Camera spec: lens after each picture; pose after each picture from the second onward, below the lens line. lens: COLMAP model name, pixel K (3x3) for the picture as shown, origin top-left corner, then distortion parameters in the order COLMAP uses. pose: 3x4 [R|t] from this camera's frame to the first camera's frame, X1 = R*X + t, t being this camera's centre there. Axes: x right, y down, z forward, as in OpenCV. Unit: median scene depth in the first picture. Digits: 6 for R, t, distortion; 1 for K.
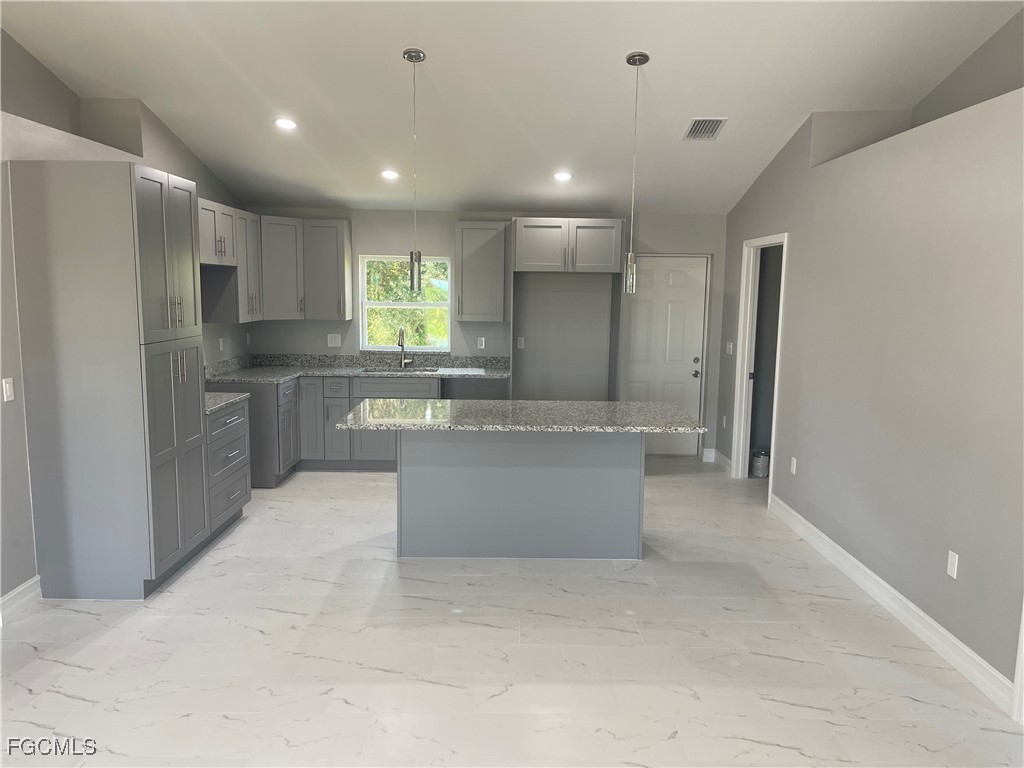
lens RADIAL K [[783.3, 0, 510.5], [0, 783.3, 396.7], [0, 0, 1]] dist [0.060634, -0.064397]
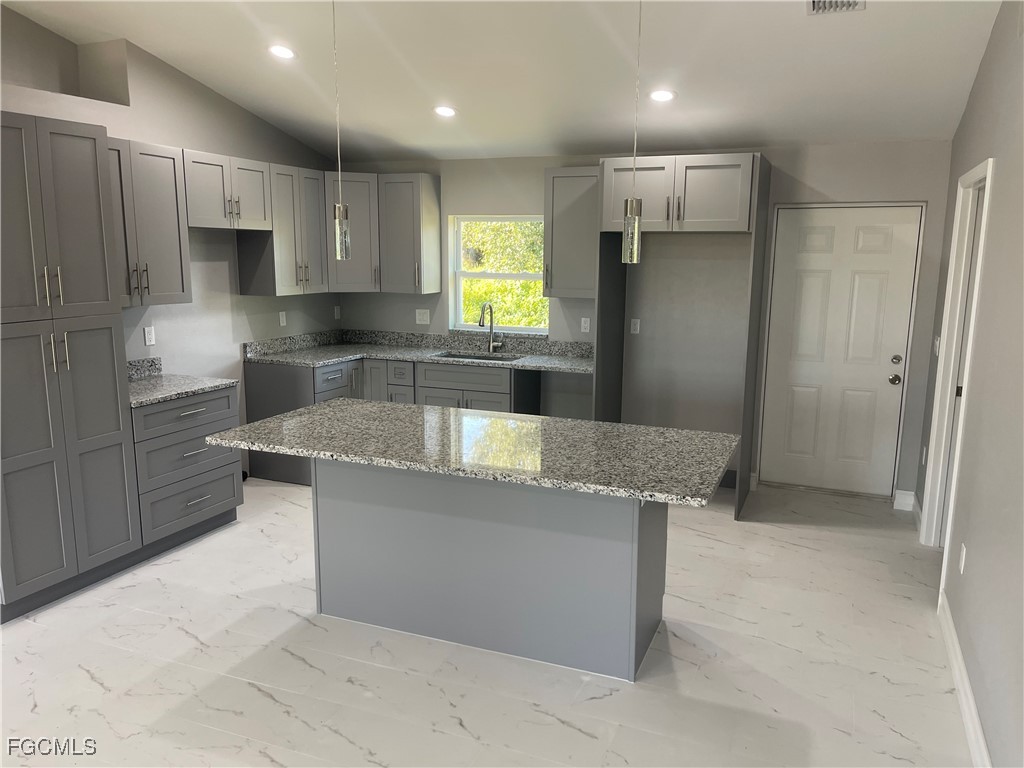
lens RADIAL K [[783.3, 0, 510.5], [0, 783.3, 396.7], [0, 0, 1]] dist [0.060634, -0.064397]
pose [[0.921764, 0.067099, -0.381902, 0.214081], [-0.050545, 0.997302, 0.053229, -0.037880], [0.384443, -0.029761, 0.922669, 0.263970]]
